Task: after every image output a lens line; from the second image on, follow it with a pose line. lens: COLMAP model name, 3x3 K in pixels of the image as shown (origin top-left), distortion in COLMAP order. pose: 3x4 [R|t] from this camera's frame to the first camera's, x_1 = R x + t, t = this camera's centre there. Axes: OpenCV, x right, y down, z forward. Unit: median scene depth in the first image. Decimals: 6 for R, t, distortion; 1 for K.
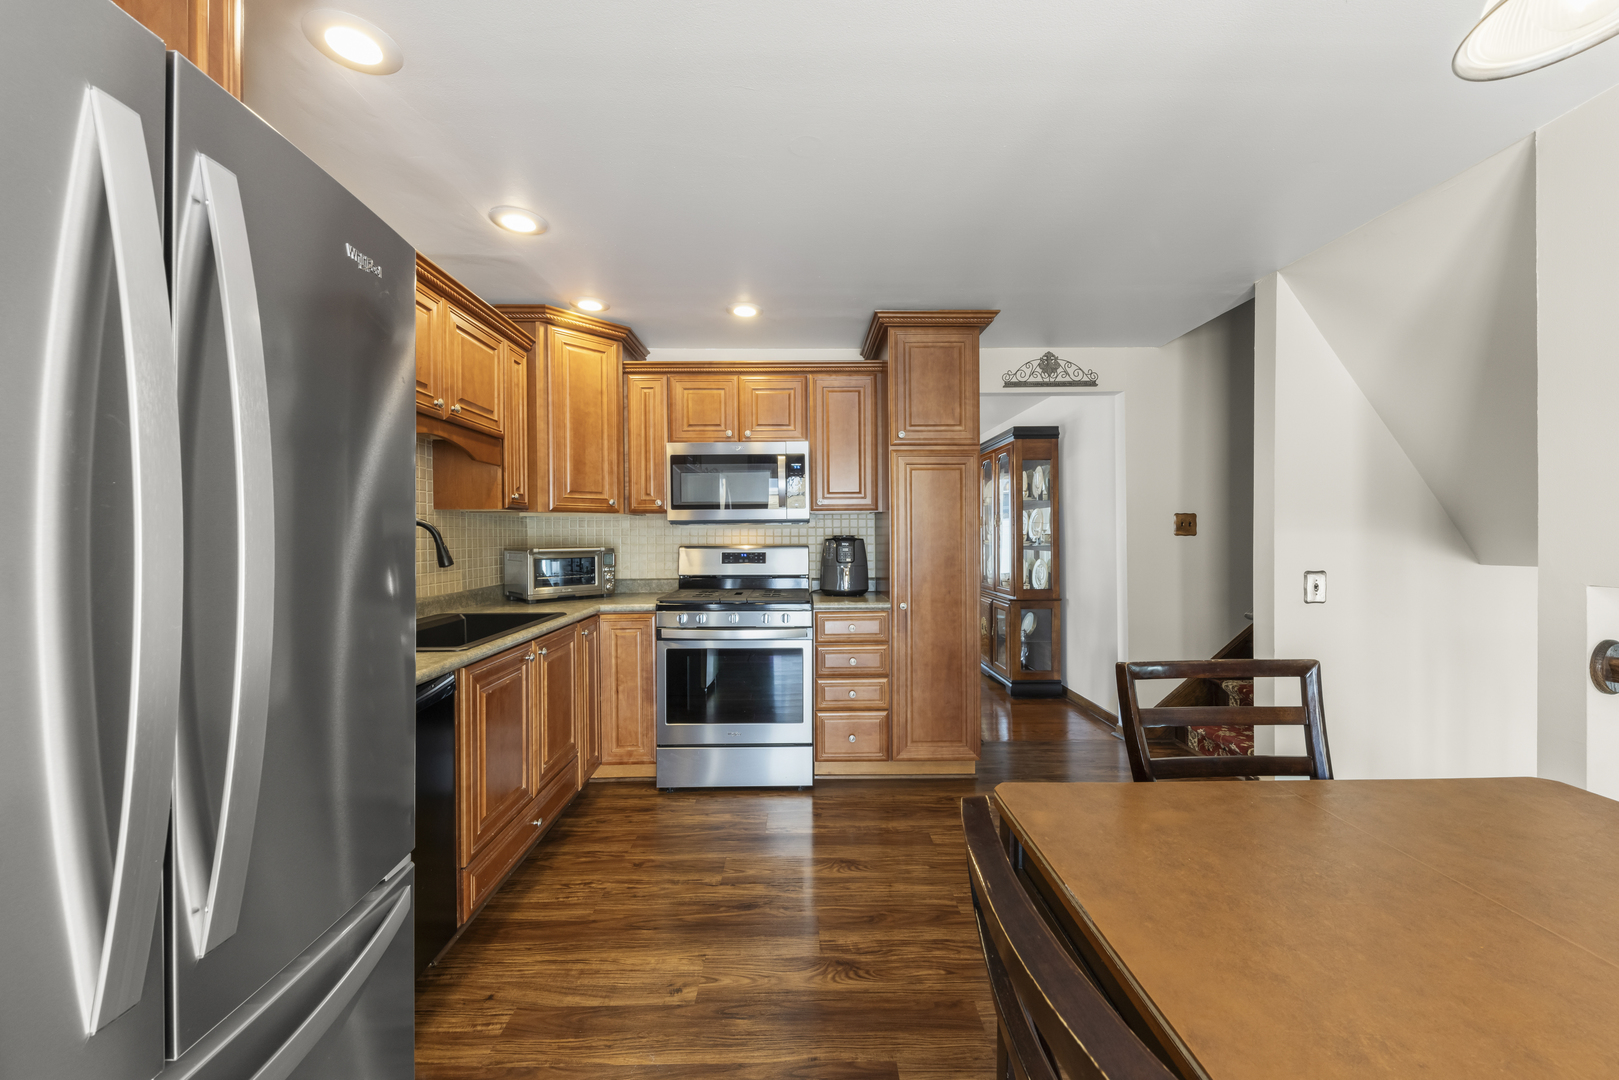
lens RADIAL K [[598.4, 0, 804.6], [0, 598.4, 533.7], [0, 0, 1]] dist [0.000198, 0.000085]
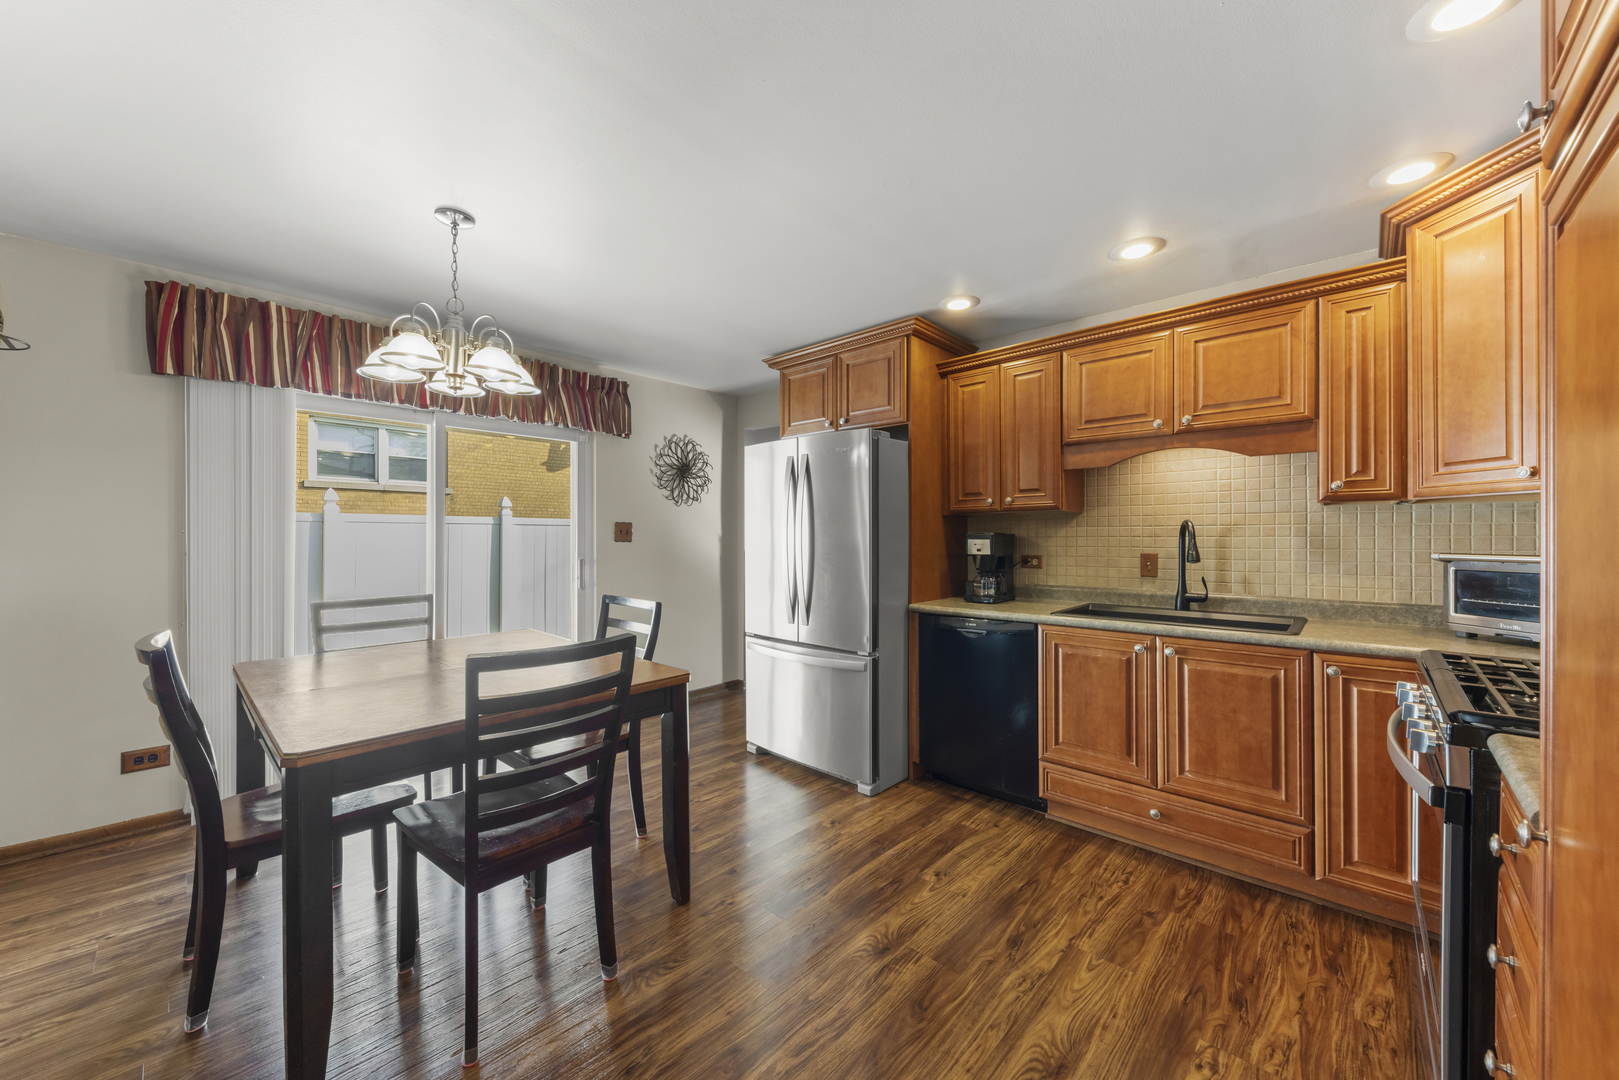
lens RADIAL K [[598.4, 0, 811.1], [0, 598.4, 535.3], [0, 0, 1]] dist [0.000198, 0.000085]
pose [[-0.685576, 0.007369, -0.727963, 0.734211], [0.006332, 0.999971, 0.004160, -0.003398], [0.727973, -0.001757, -0.685603, 1.325060]]
